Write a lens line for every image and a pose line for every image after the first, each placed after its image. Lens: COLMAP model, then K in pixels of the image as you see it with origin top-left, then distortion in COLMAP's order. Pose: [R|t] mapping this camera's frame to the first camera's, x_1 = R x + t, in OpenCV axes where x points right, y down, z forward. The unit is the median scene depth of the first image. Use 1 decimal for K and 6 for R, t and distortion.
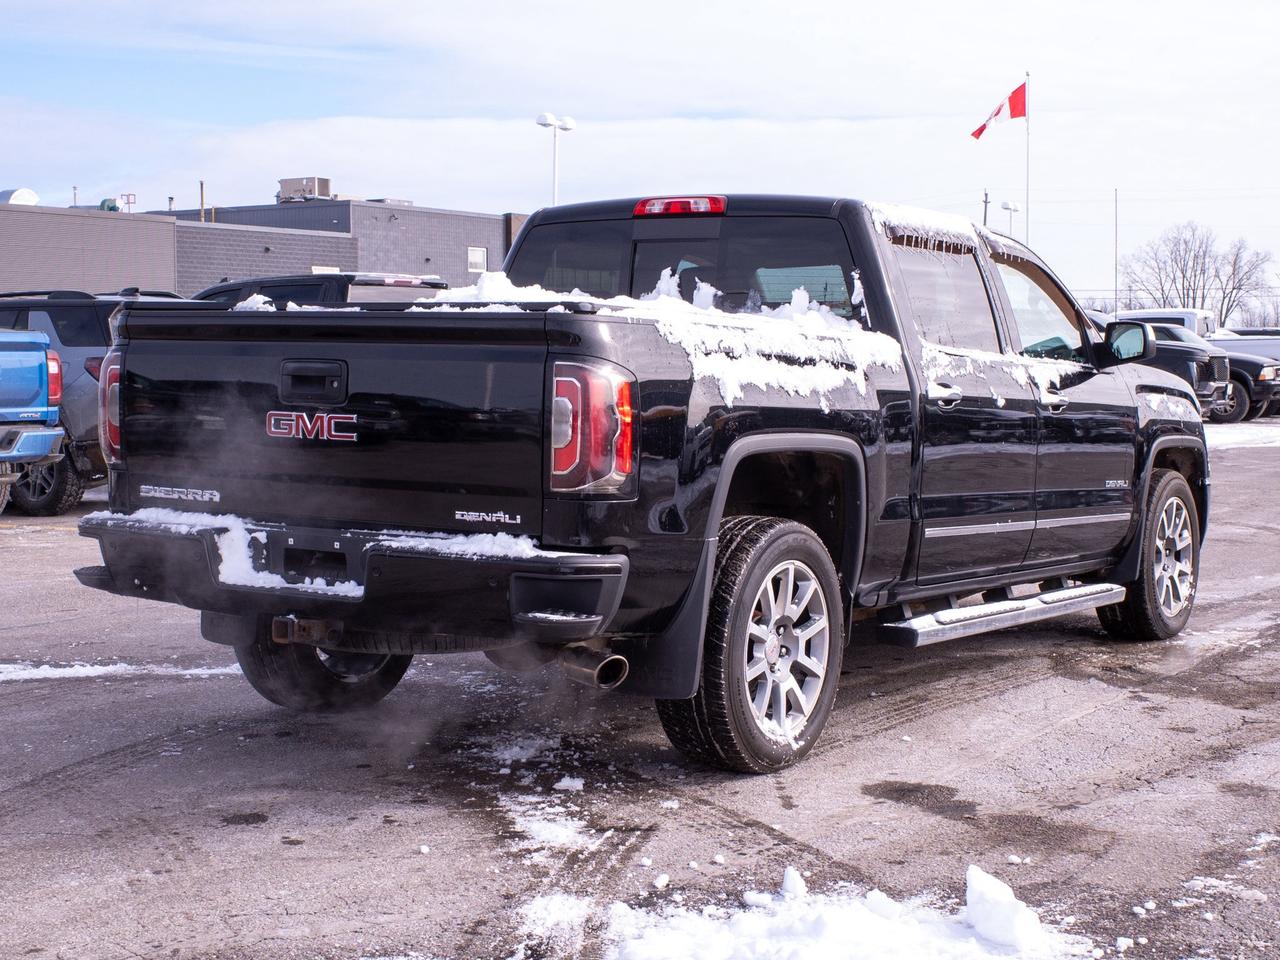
lens RADIAL K [[2357.4, 0, 639.0], [0, 2357.4, 479.4], [0, 0, 1]] dist [-0.081847, 0.000000]
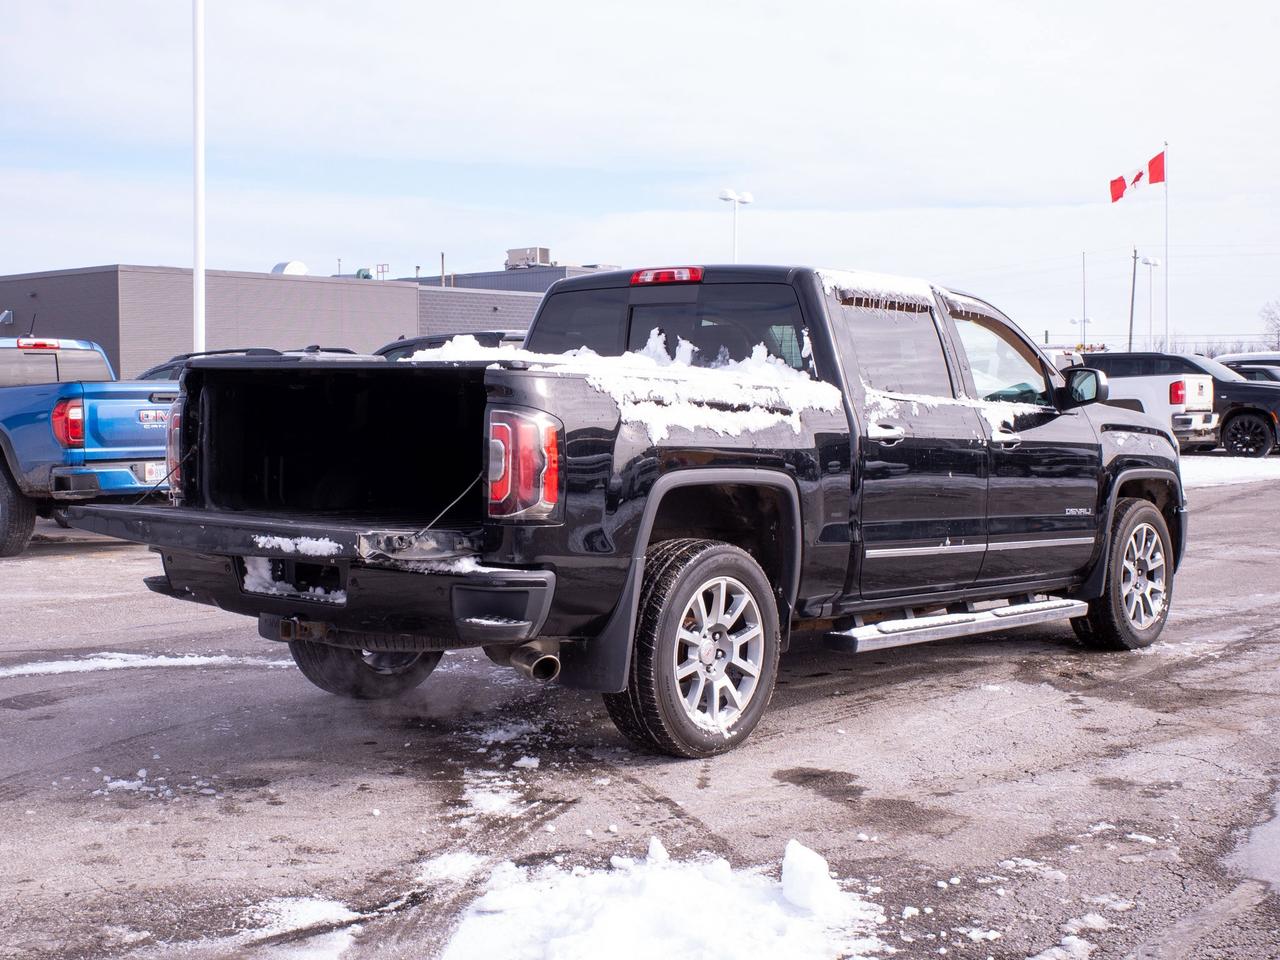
lens RADIAL K [[2072.4, 0, 628.9], [0, 2072.4, 442.0], [0, 0, 1]] dist [-0.079753, 0.000000]
pose [[0.982525, -0.002056, -0.186118, 0.204510], [-0.003152, 0.999612, -0.027682, -0.003991], [0.186102, 0.027785, 0.982137, -0.024250]]
